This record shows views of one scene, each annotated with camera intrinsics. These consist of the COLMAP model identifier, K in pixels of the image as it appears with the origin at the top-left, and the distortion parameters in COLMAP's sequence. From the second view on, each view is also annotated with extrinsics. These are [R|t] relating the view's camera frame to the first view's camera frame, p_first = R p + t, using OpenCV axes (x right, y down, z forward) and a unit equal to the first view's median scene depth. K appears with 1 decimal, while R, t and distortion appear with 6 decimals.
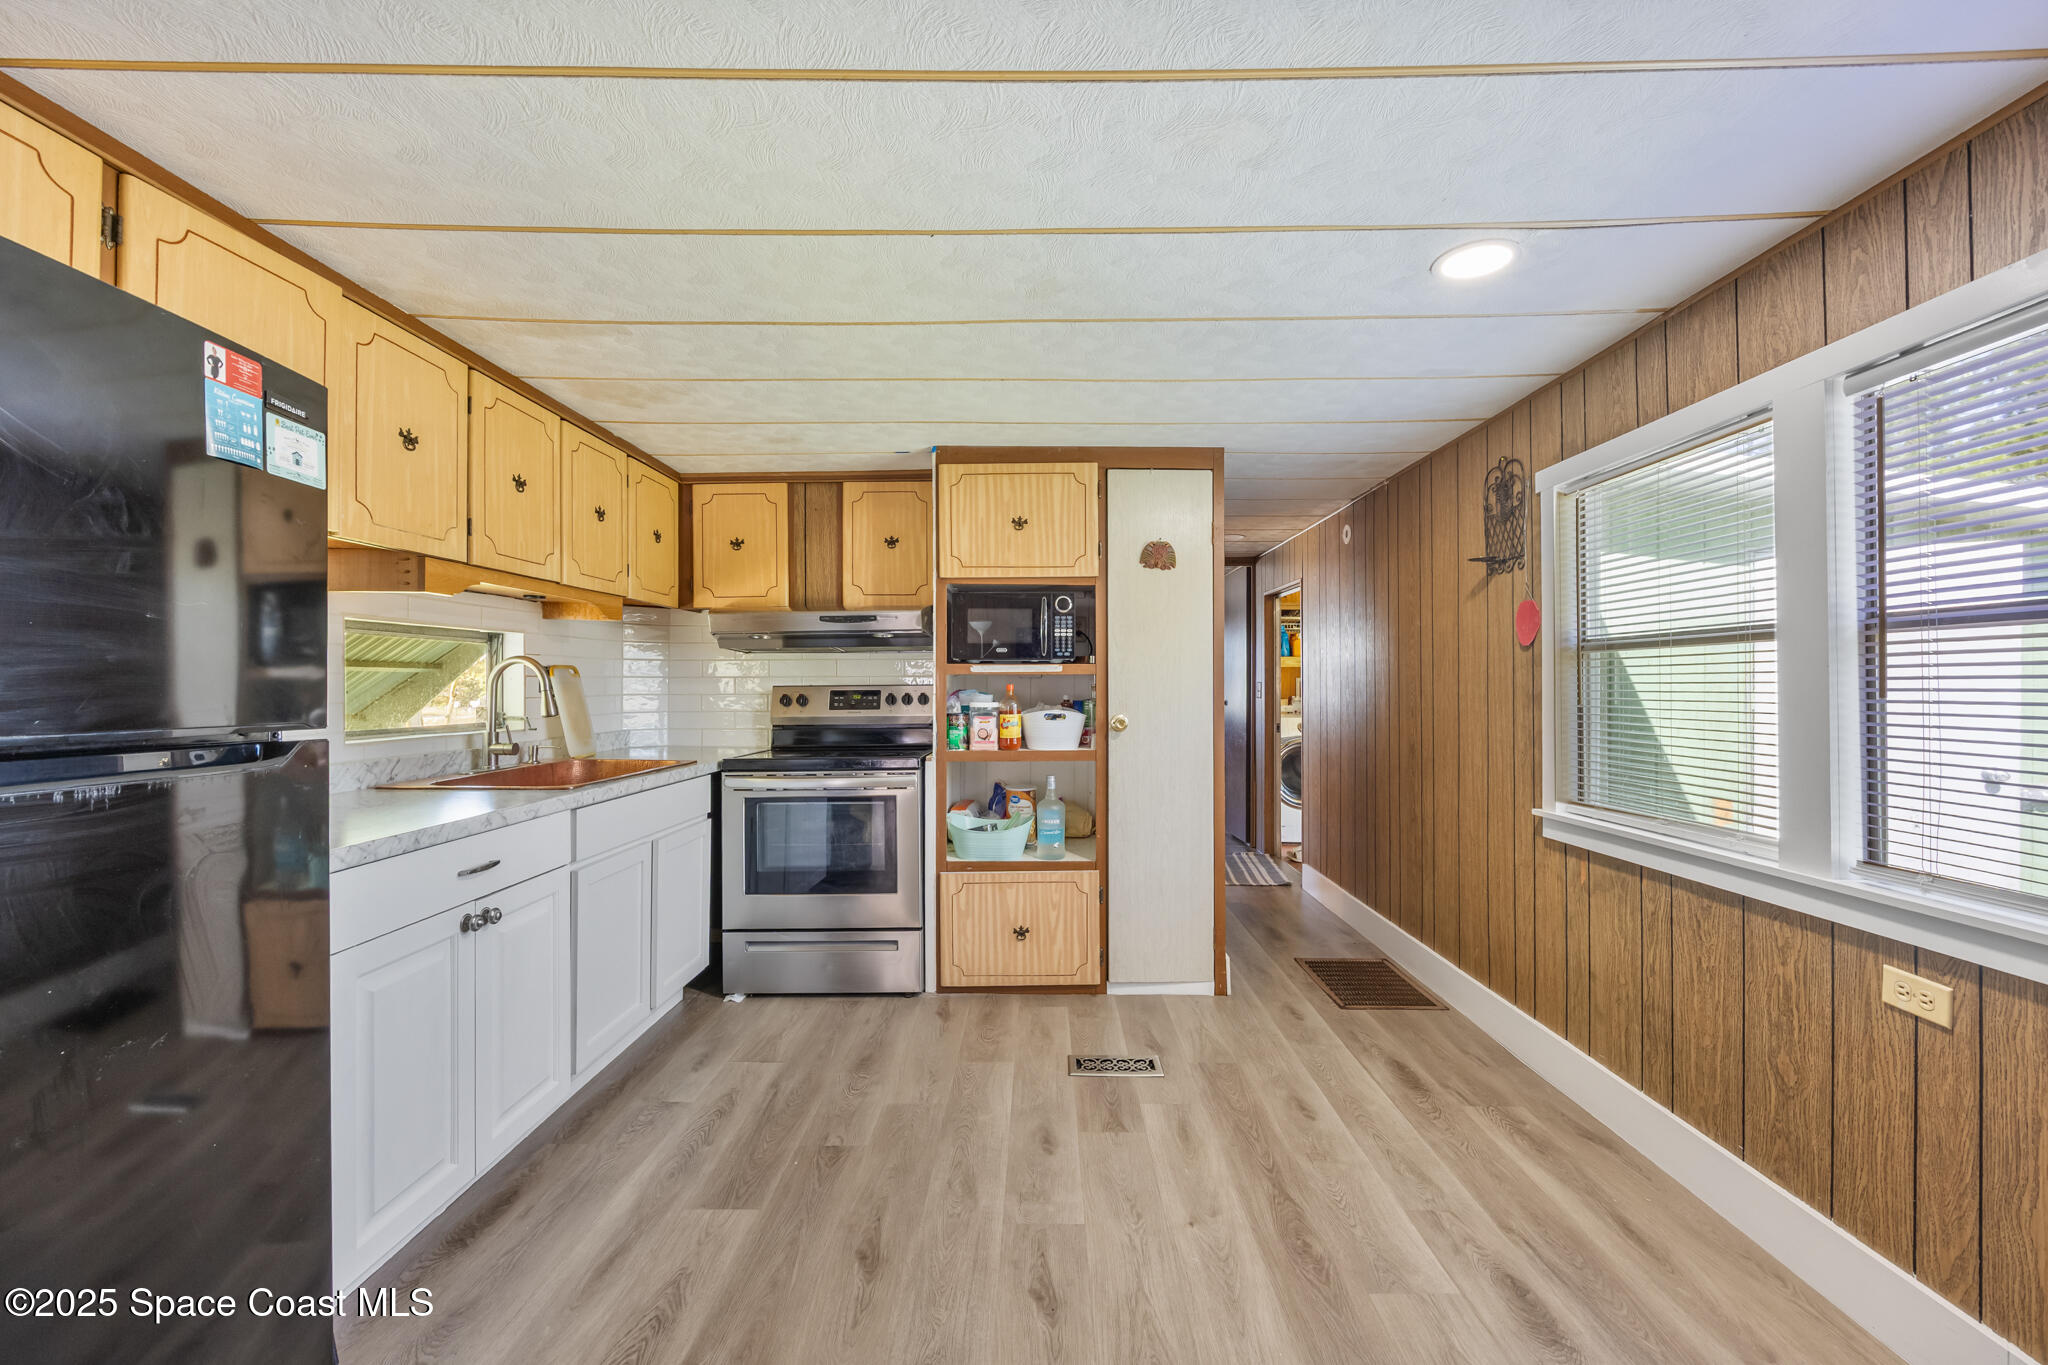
lens RADIAL K [[800.5, 0, 1027.1], [0, 800.5, 682.2], [0, 0, 1]] dist [-0.003337, 0.000006]
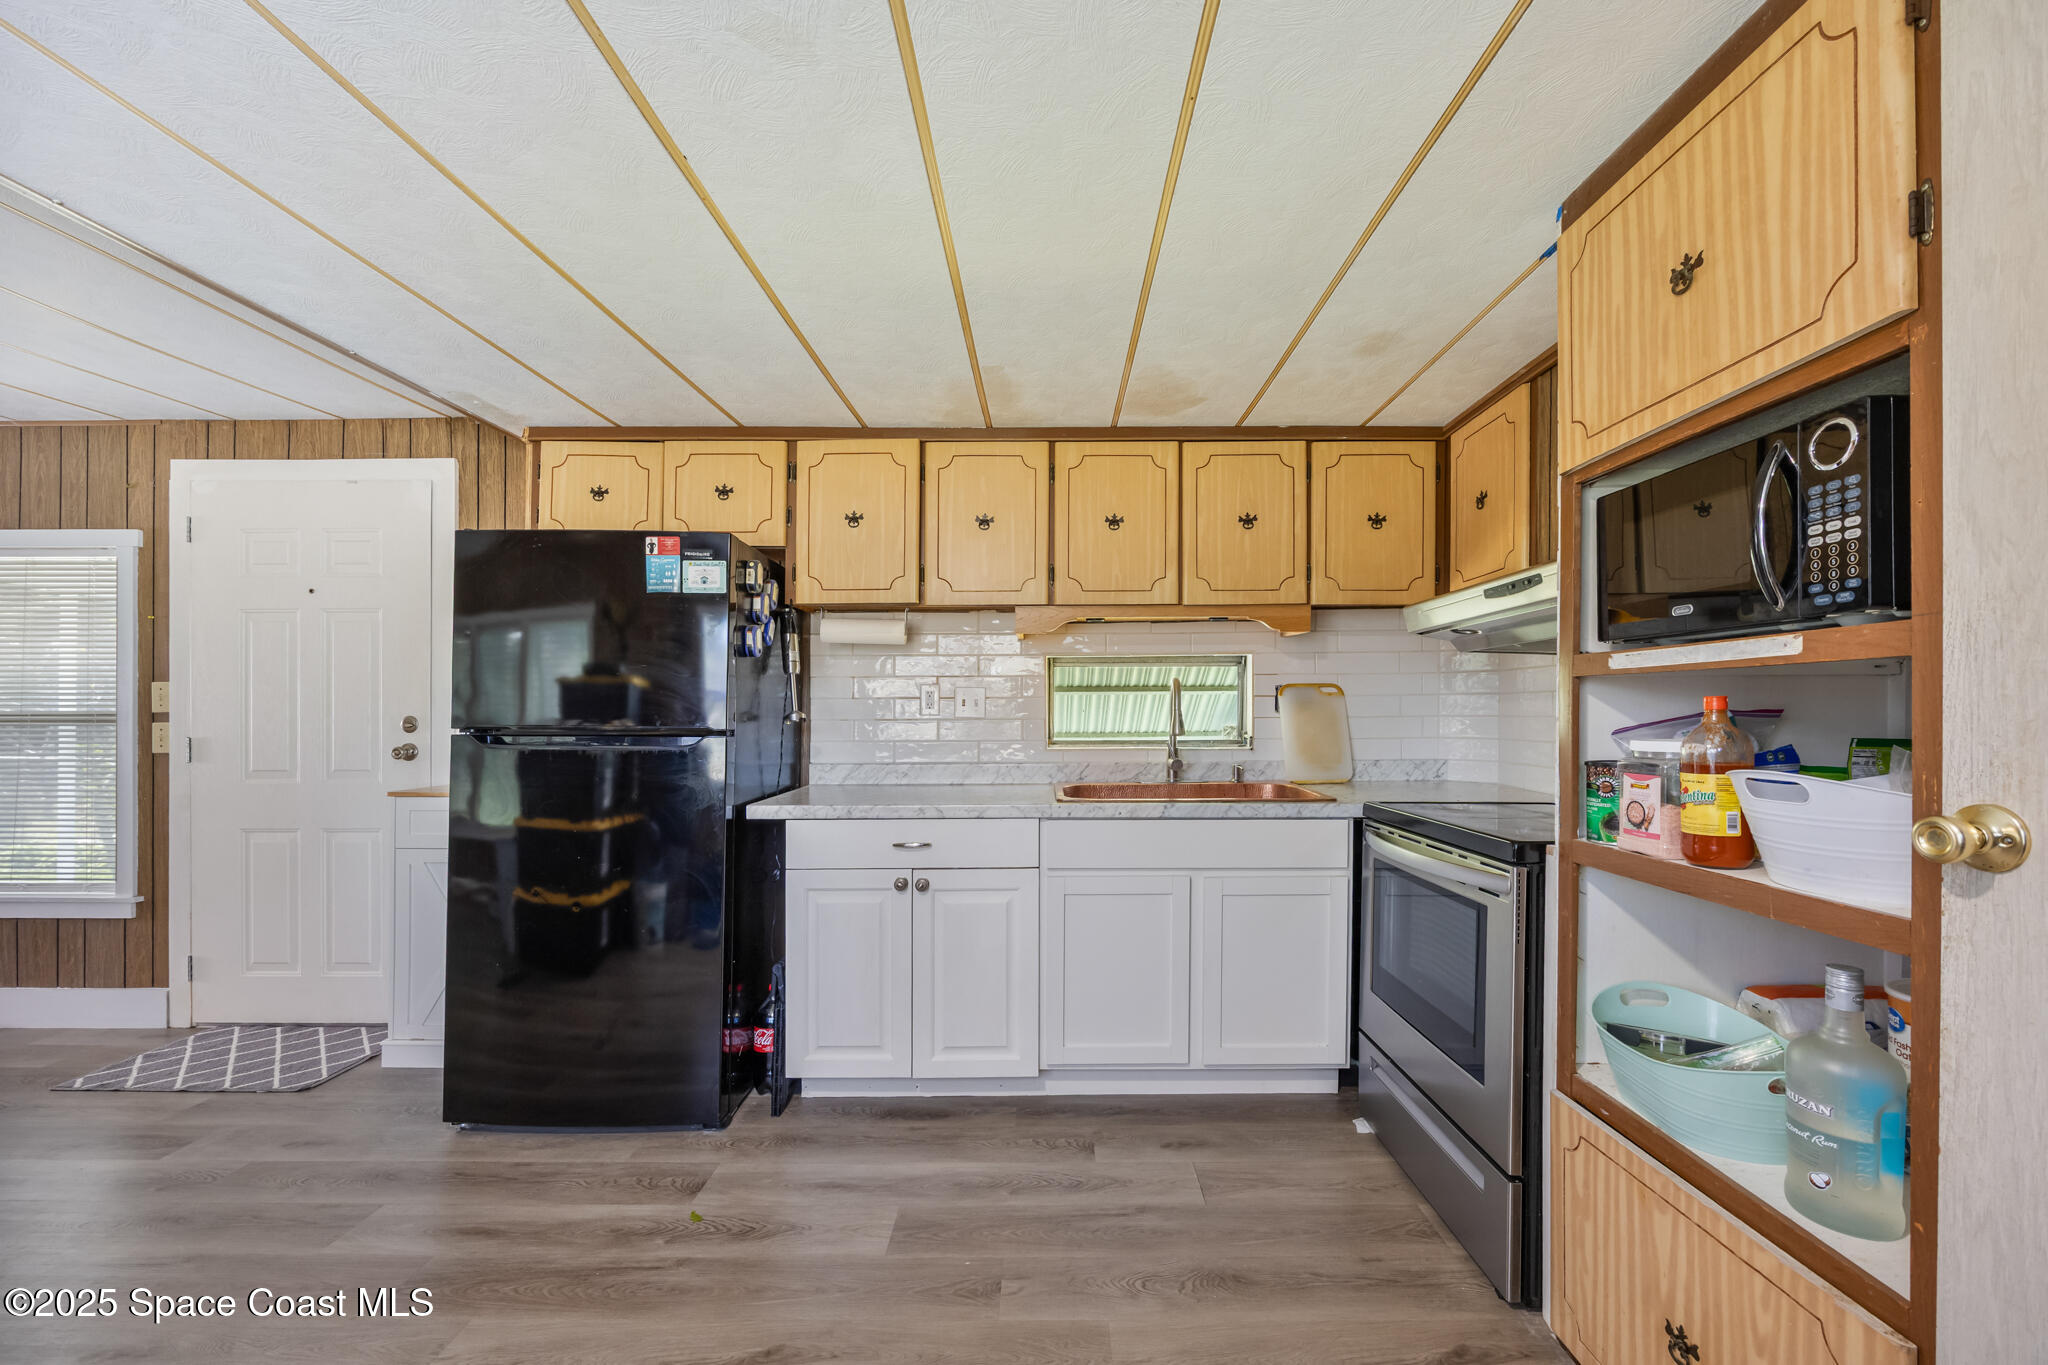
lens RADIAL K [[800.5, 0, 1051.0], [0, 800.5, 711.5], [0, 0, 1]] dist [-0.003337, 0.000006]
pose [[0.027880, 0.001643, -0.999610, 0.994745], [0.007086, 0.999973, 0.001841, 0.020512], [0.999586, -0.007134, 0.027867, 1.882291]]
